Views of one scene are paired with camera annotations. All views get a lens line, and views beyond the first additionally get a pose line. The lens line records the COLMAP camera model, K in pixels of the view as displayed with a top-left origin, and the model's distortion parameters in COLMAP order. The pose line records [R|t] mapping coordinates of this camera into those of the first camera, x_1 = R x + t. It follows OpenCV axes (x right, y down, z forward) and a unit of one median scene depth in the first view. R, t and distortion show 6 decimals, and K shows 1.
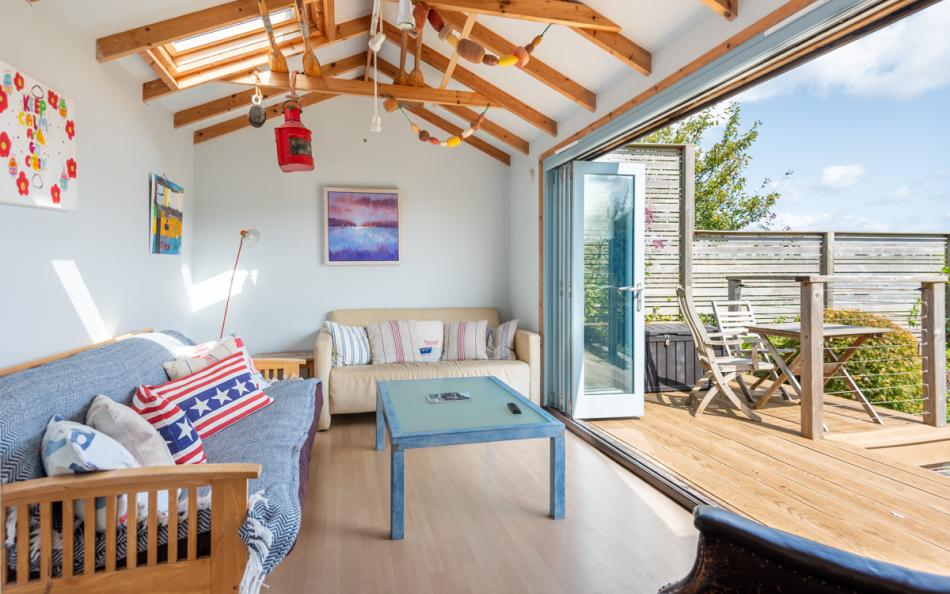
lens RADIAL K [[439.4, 0, 476.2], [0, 439.4, 273.1], [0, 0, 1]] dist [0.043333, -0.026653]
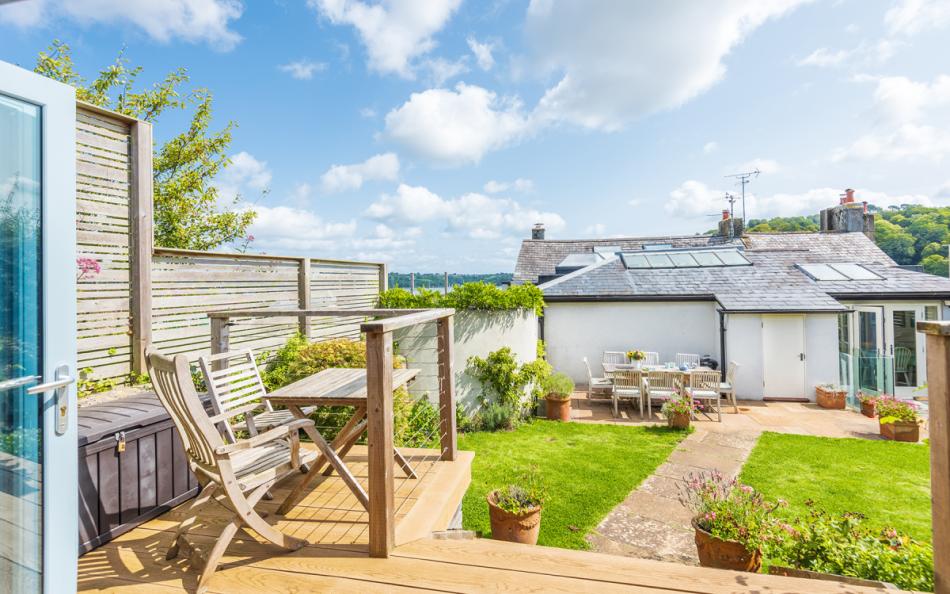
lens RADIAL K [[369.9, 0, 420.7], [0, 369.9, 271.4], [0, 0, 1]] dist [0.020465, -0.013410]
pose [[0.410070, 0.004849, 0.912041, 0.141386], [0.032153, 0.999287, -0.019770, -0.036403], [-0.911487, 0.037432, 0.409622, 0.408991]]
